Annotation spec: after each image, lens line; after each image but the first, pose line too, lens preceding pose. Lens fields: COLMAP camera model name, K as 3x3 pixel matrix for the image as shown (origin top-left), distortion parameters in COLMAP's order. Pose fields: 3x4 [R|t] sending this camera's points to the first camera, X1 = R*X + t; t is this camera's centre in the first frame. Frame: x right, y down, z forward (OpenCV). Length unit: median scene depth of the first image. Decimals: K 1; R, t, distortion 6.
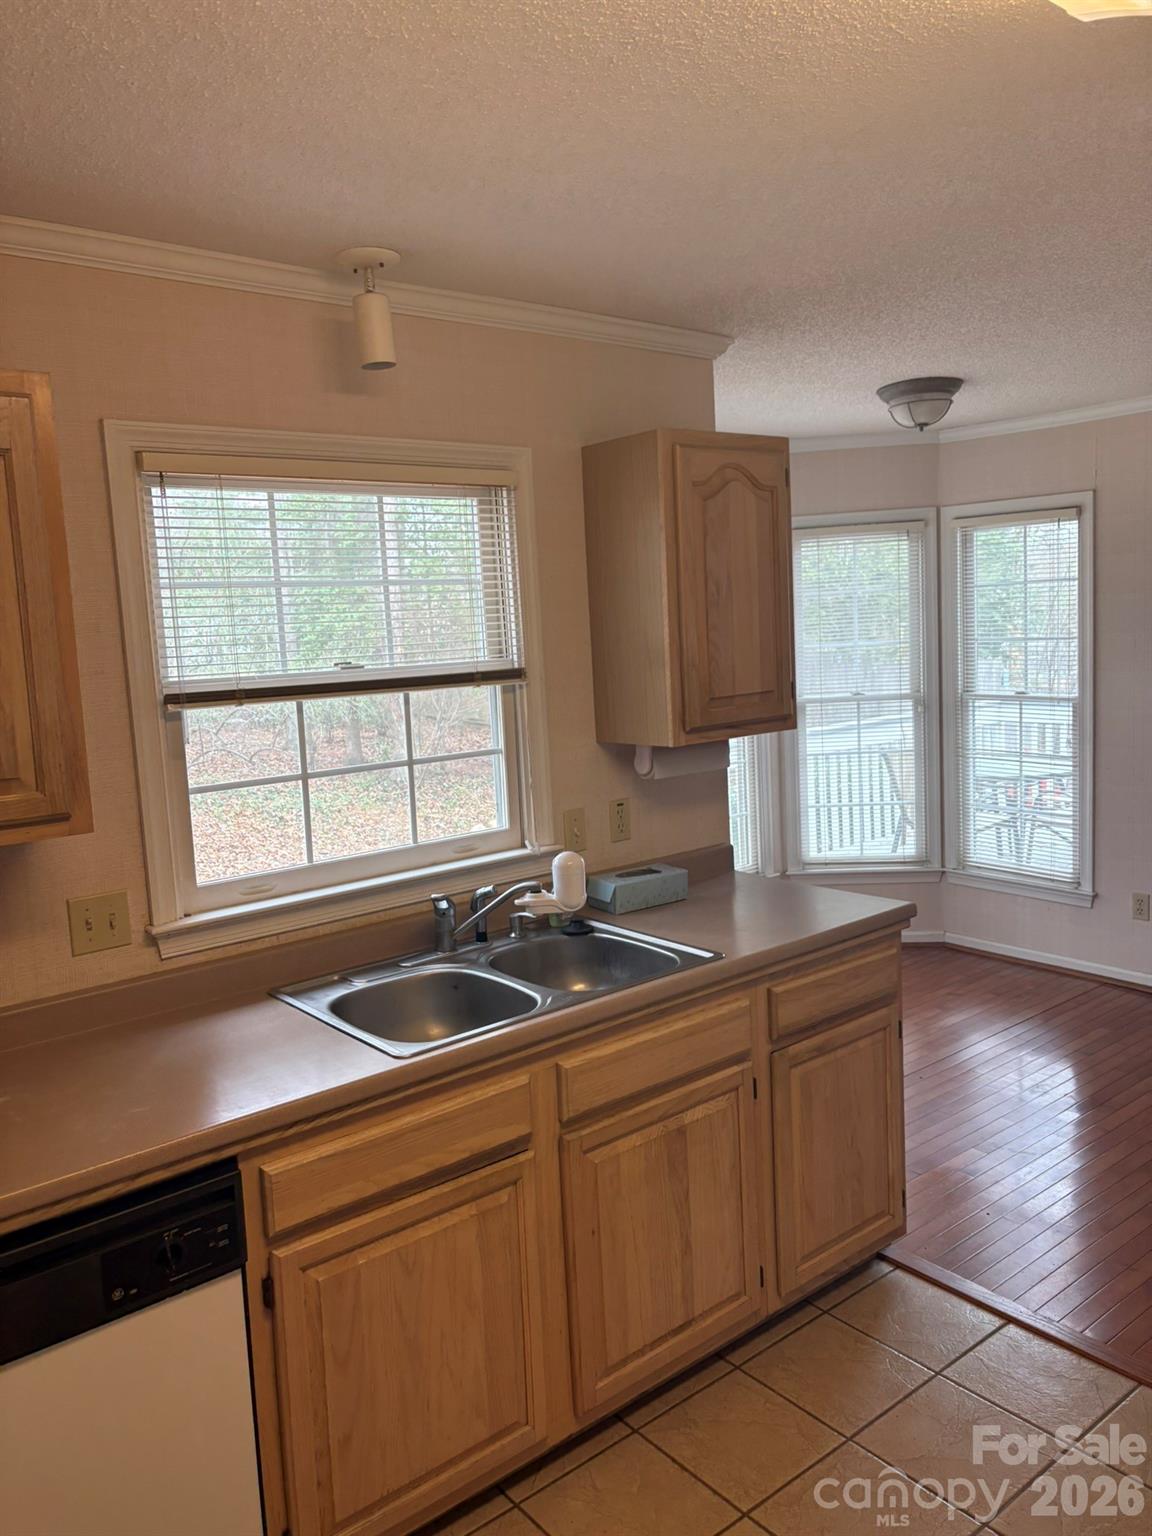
lens RADIAL K [[1164.6, 0, 575.3], [0, 1164.6, 752.2], [0, 0, 1]] dist [0.049589, -0.049689]
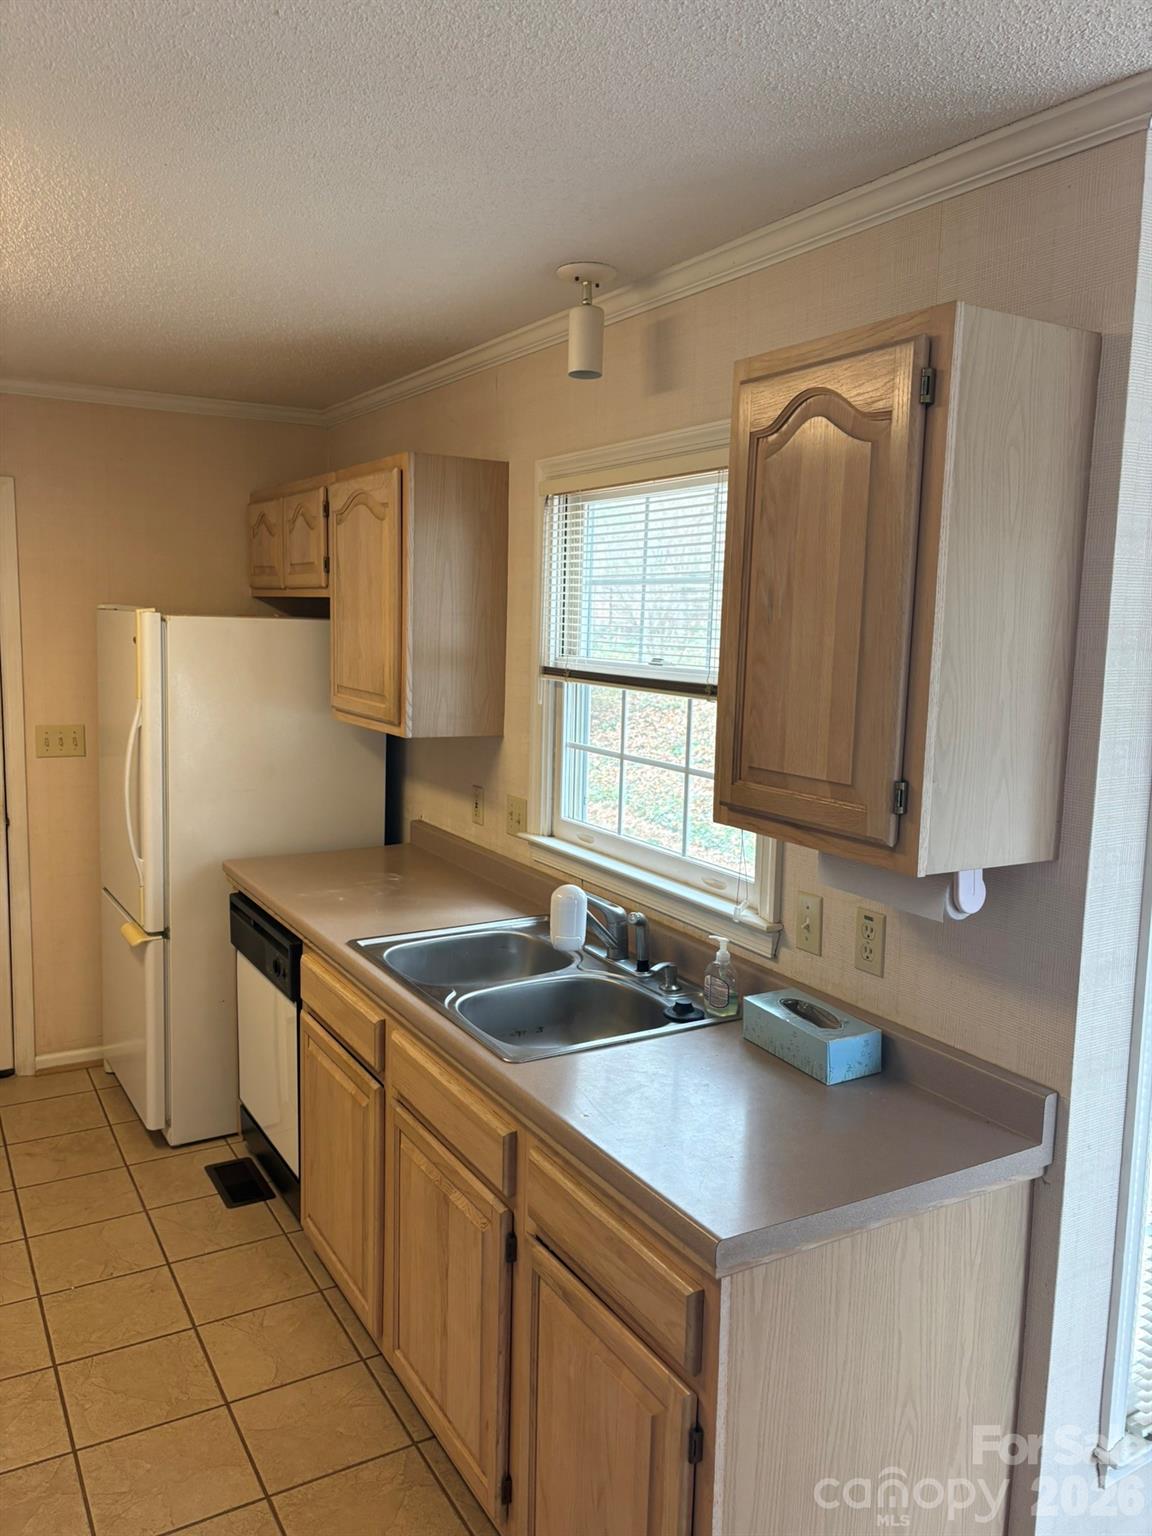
lens RADIAL K [[1164.6, 0, 576.8], [0, 1164.6, 758.9], [0, 0, 1]] dist [0.049589, -0.049689]
pose [[-0.141335, 0.167535, -0.975683, 0.844824], [-0.133591, 0.973333, 0.186484, -0.175846], [0.980907, 0.156699, -0.115184, 1.085252]]
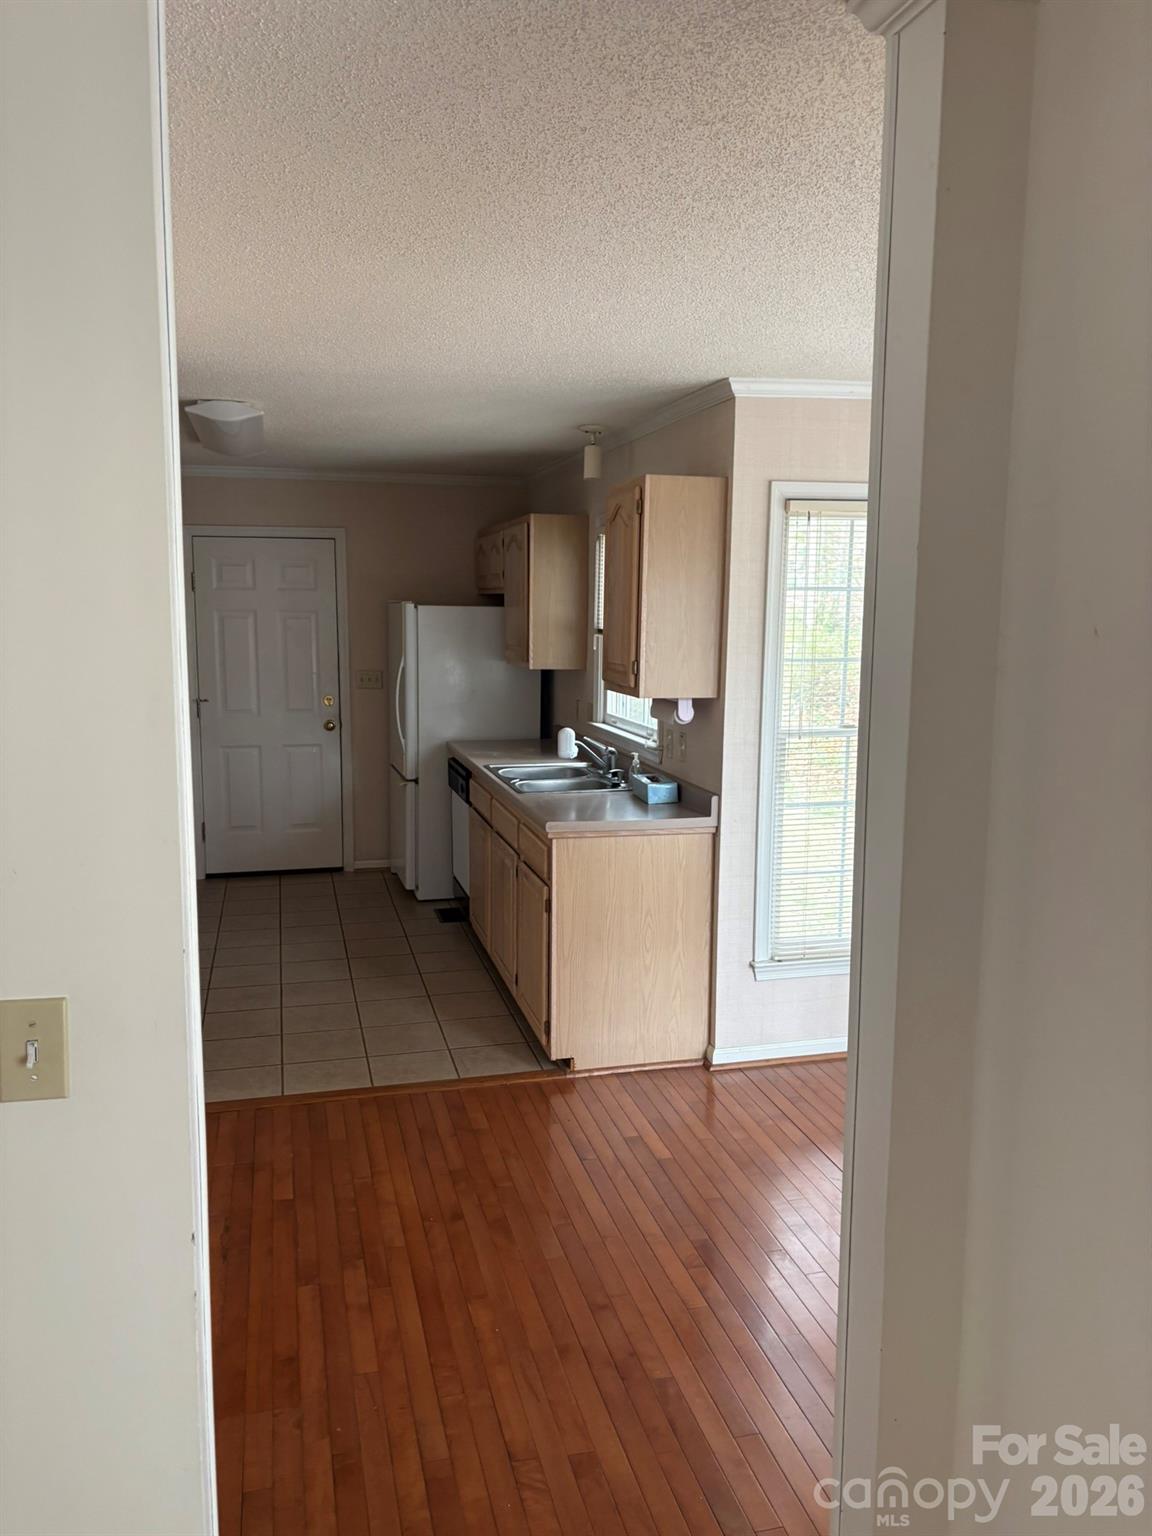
lens RADIAL K [[1164.6, 0, 576.1], [0, 1164.6, 771.8], [0, 0, 1]] dist [0.049589, -0.049689]
pose [[-0.406418, 0.175866, -0.896602, 1.731091], [-0.097360, 0.967378, 0.233881, -0.294124], [0.908485, 0.182347, -0.376037, 1.755818]]
